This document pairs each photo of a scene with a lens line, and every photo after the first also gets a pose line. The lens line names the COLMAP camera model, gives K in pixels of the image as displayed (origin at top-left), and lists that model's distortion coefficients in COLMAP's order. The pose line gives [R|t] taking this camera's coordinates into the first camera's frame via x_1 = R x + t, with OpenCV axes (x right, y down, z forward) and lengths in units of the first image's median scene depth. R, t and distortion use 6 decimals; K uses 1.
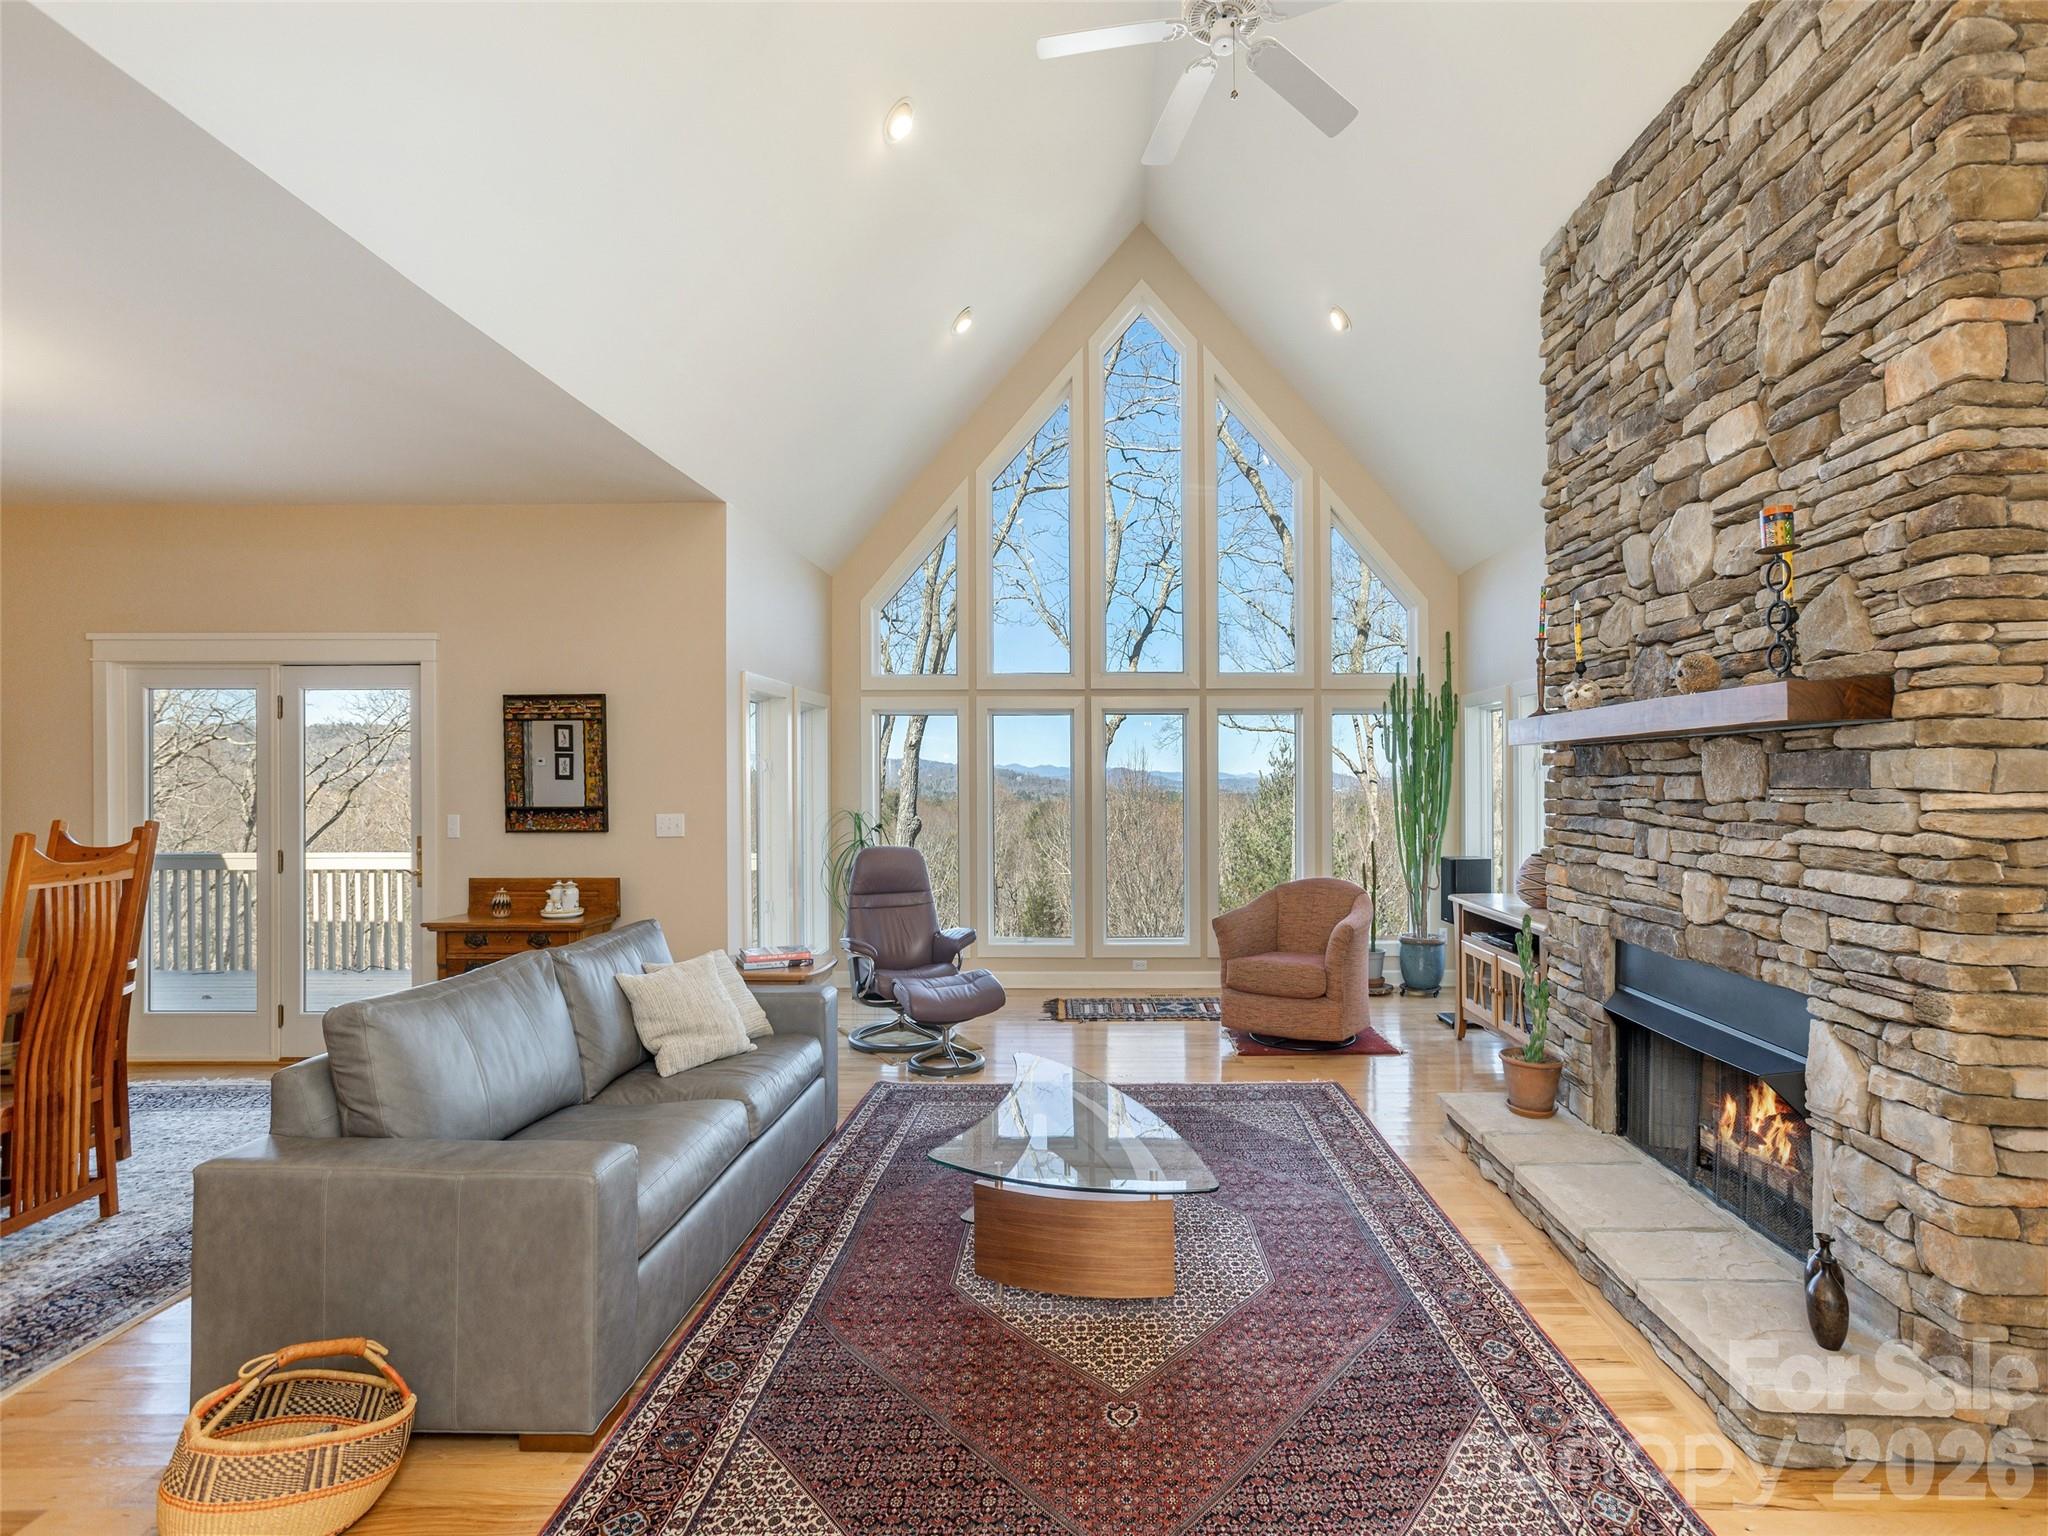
lens RADIAL K [[1013.1, 0, 1203.0], [0, 1013.1, 783.8], [0, 0, 1]] dist [0.003011, 0.000639]
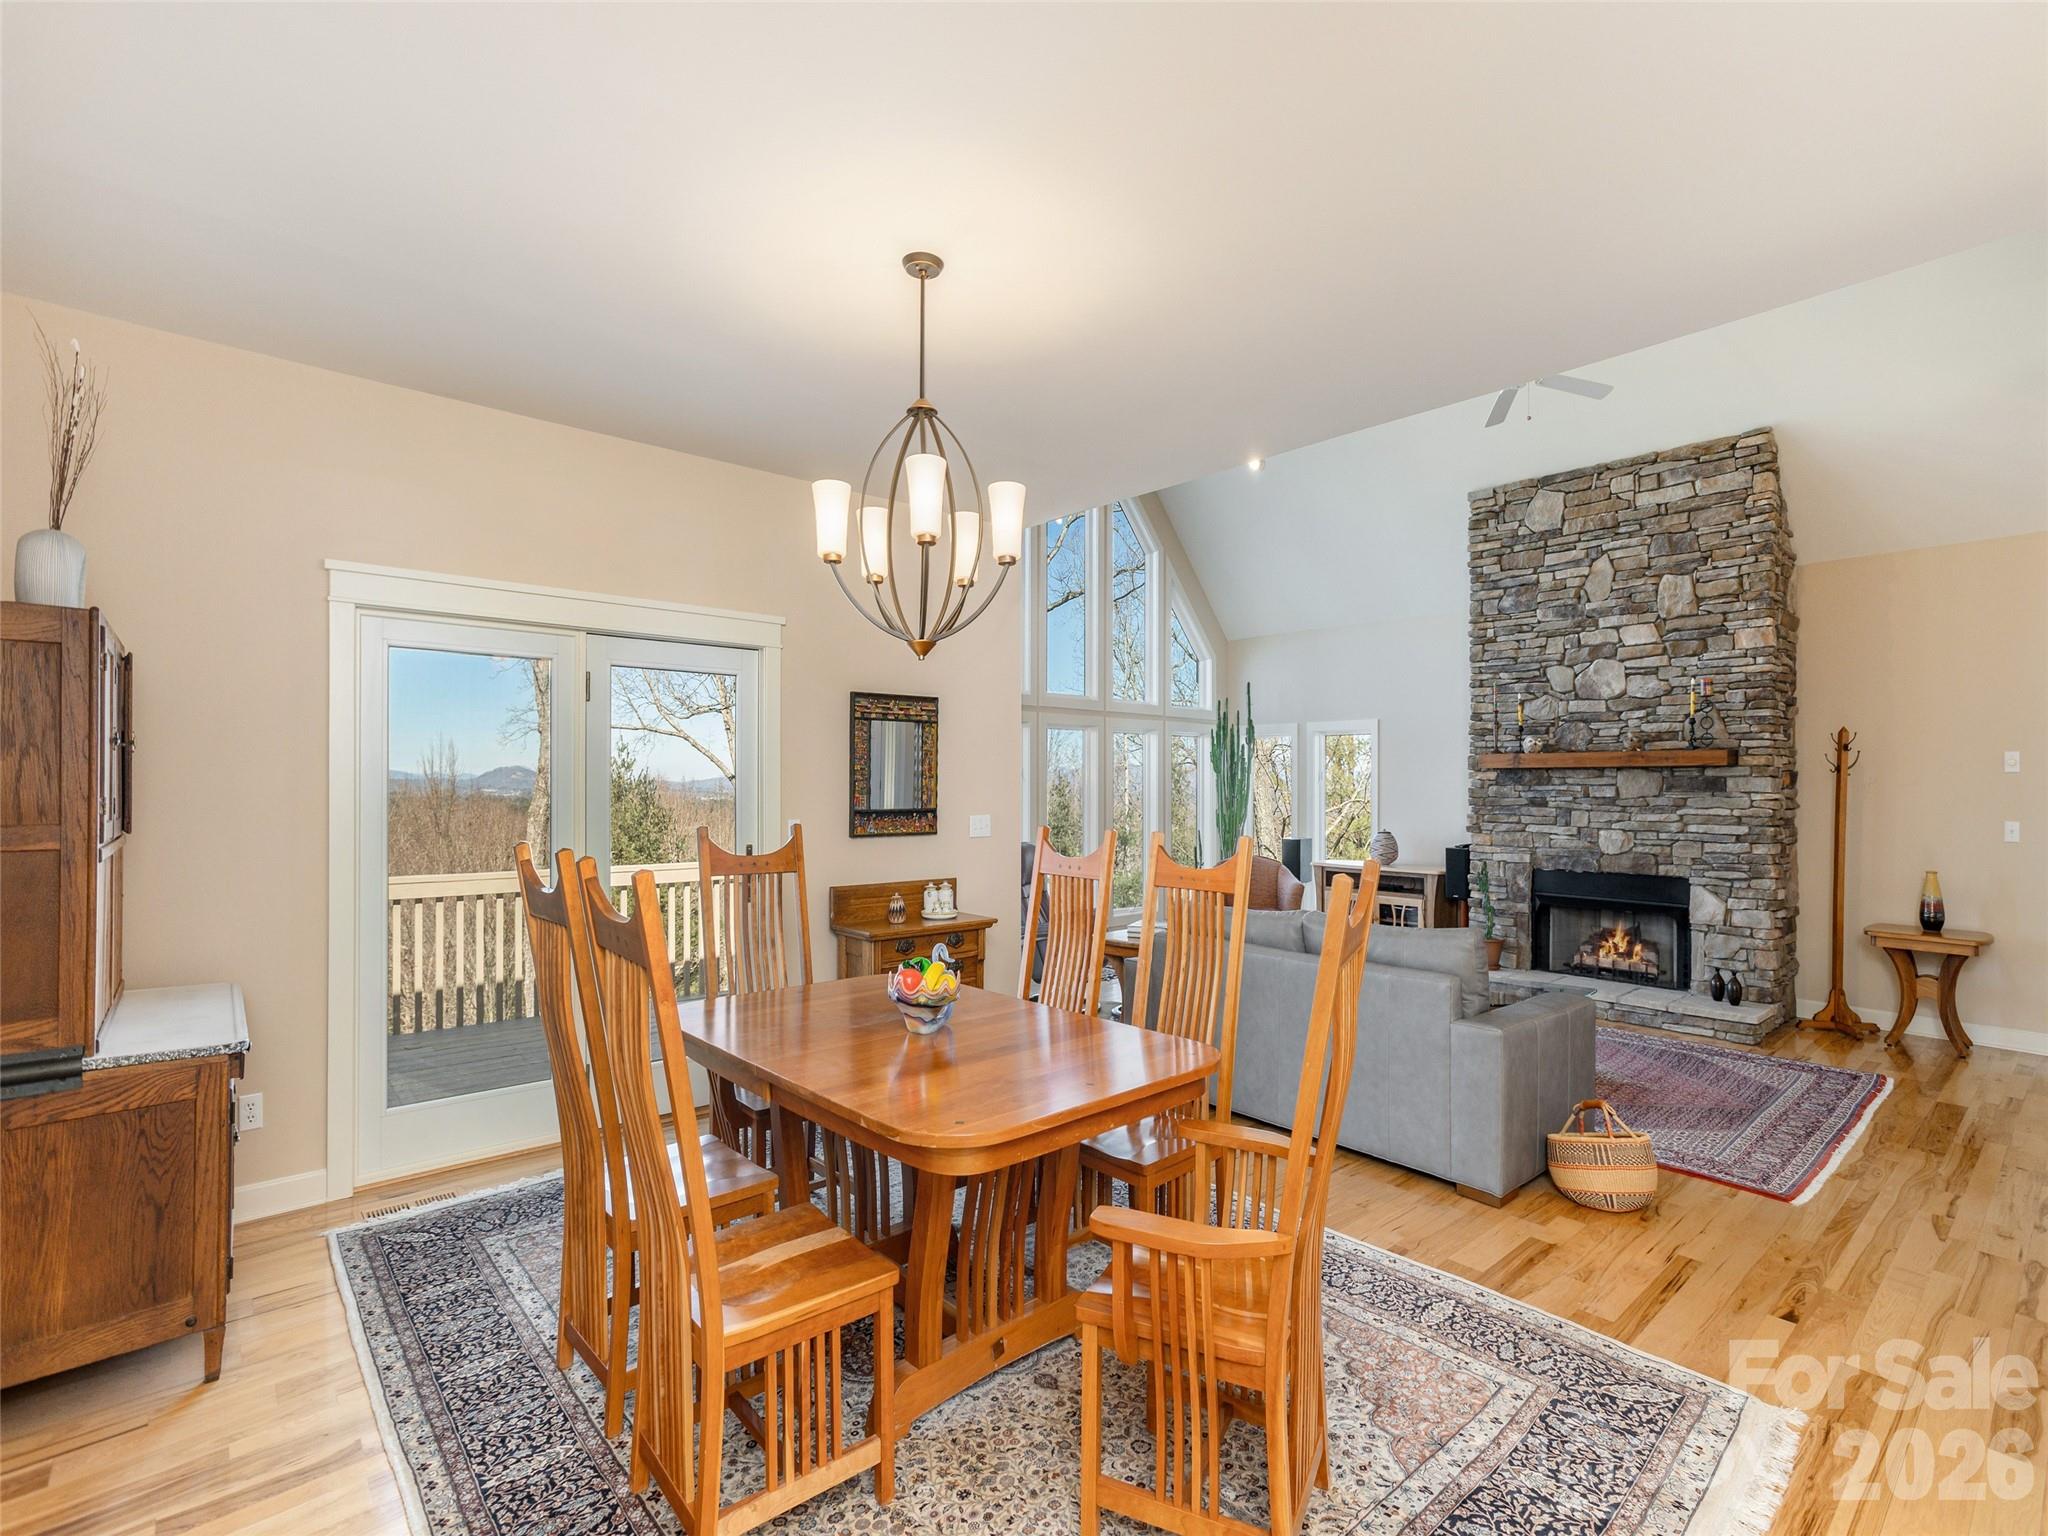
lens RADIAL K [[1035.6, 0, 1114.2], [0, 1035.6, 774.1], [0, 0, 1]] dist [-0.003039, -0.000090]
pose [[0.690181, 0.013375, 0.723513, -1.942103], [-0.004000, 0.999884, -0.014669, 0.003787], [-0.723625, 0.007230, 0.690155, 0.257398]]
